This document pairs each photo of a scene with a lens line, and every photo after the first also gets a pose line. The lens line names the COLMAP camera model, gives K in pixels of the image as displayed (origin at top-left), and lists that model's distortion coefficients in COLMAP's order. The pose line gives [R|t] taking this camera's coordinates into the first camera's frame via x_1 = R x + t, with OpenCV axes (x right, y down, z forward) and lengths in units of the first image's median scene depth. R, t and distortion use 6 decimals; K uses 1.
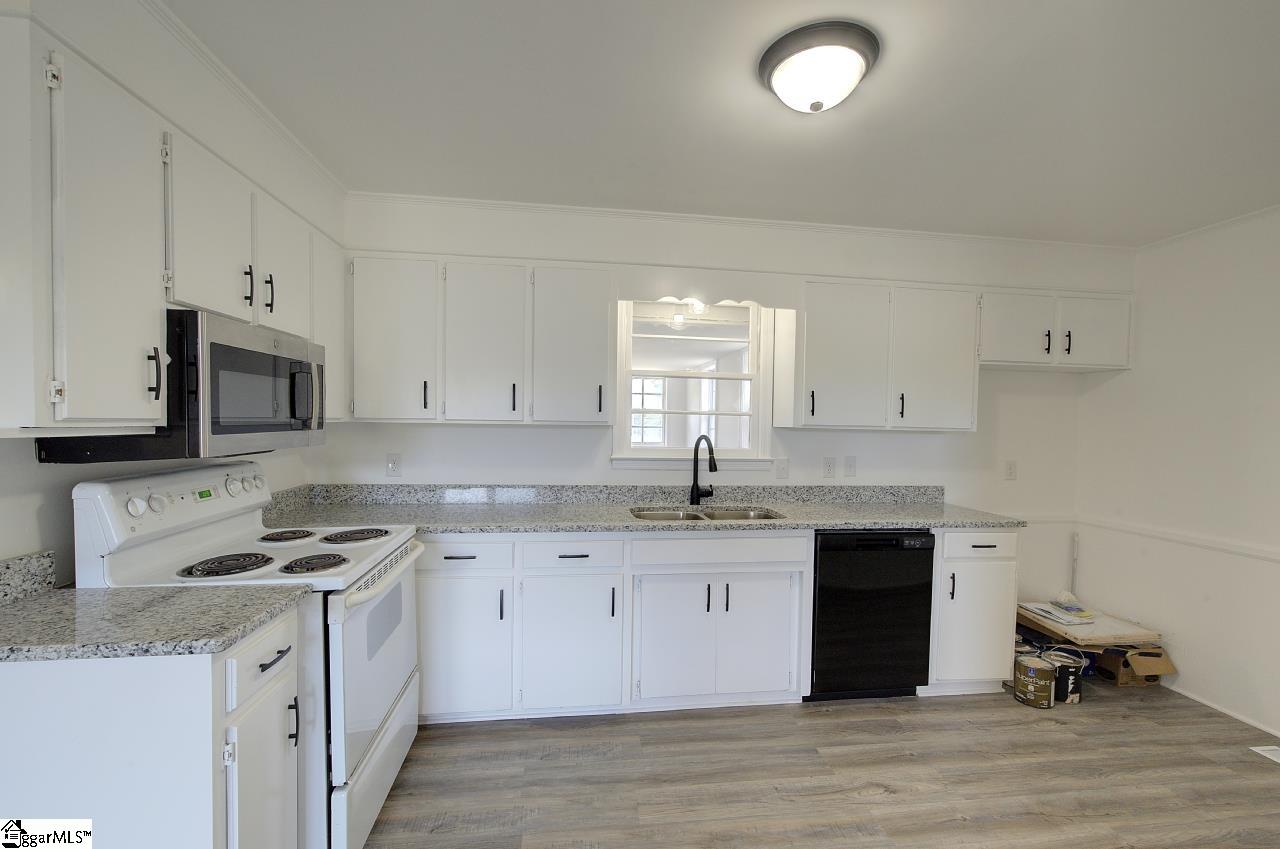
lens RADIAL K [[553.7, 0, 642.1], [0, 553.7, 441.0], [0, 0, 1]] dist [0.001122, 0.000249]
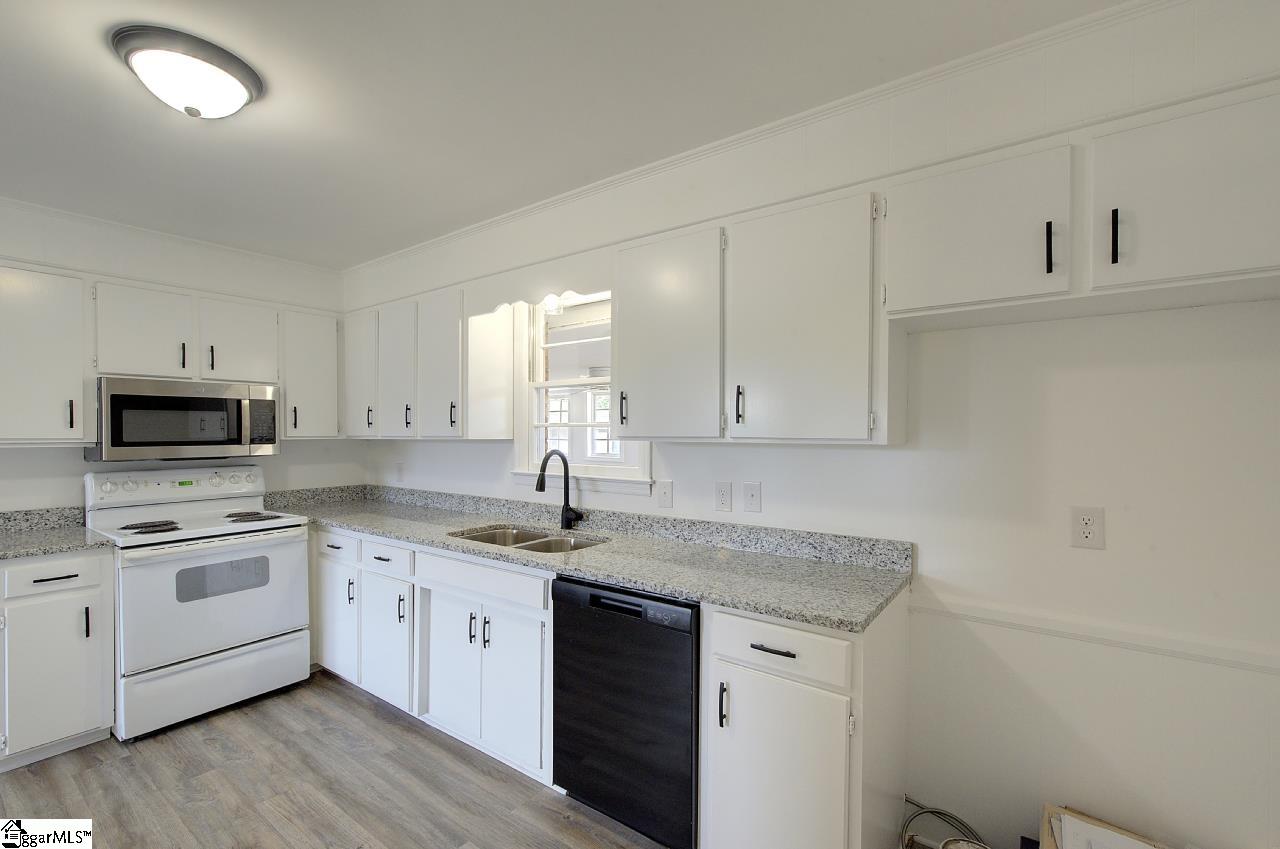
lens RADIAL K [[559.1, 0, 646.5], [0, 559.1, 440.5], [0, 0, 1]] dist [0.000489, 0.001381]
pose [[0.720420, -0.008478, -0.693486, 0.860195], [-0.013270, 0.999574, -0.026006, -0.004108], [0.693411, 0.027938, 0.720001, 0.470741]]
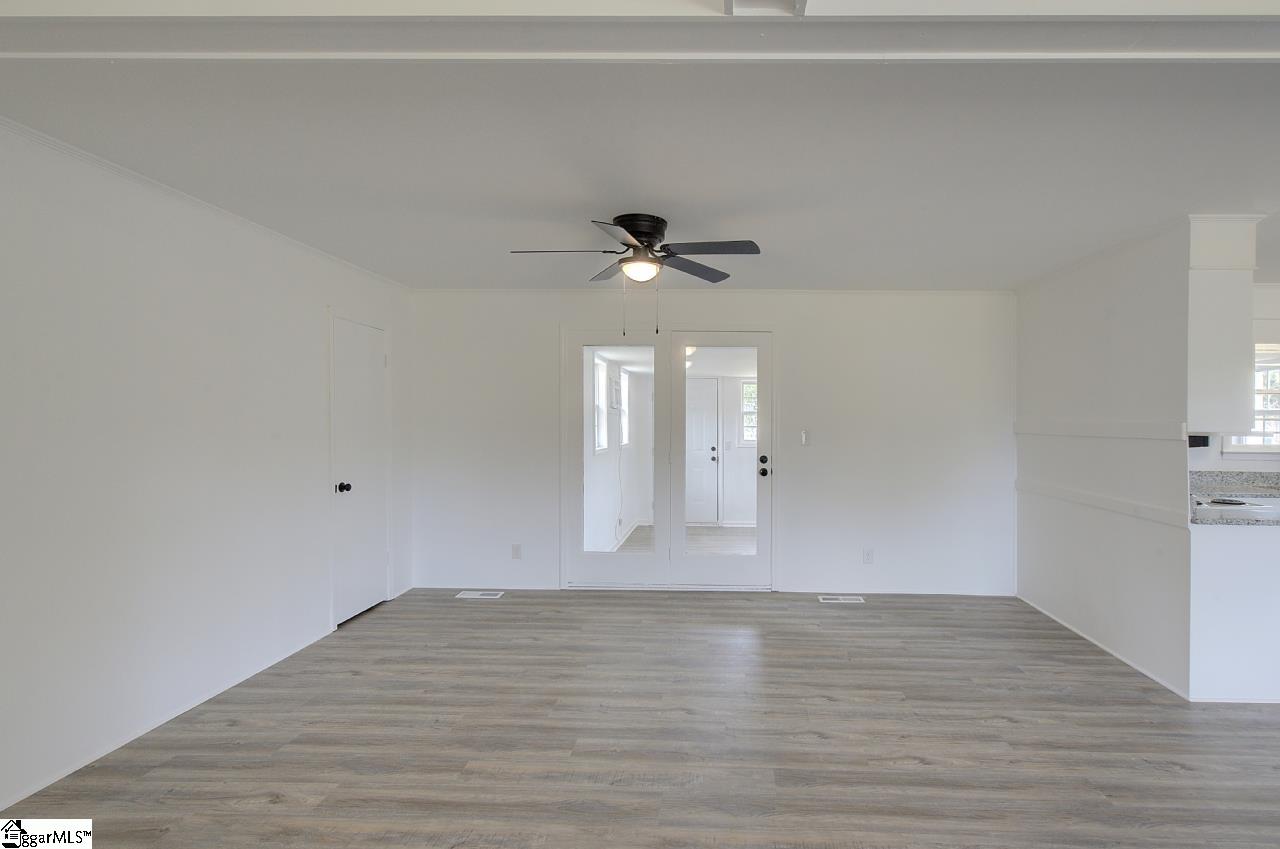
lens RADIAL K [[609.7, 0, 715.7], [0, 609.7, 424.3], [0, 0, 1]] dist [0.000765, 0.000202]
pose [[0.987704, -0.006949, -0.156184, -1.162063], [0.001445, 0.999375, -0.035326, 0.013987], [0.156332, 0.034666, 0.987096, -0.794334]]
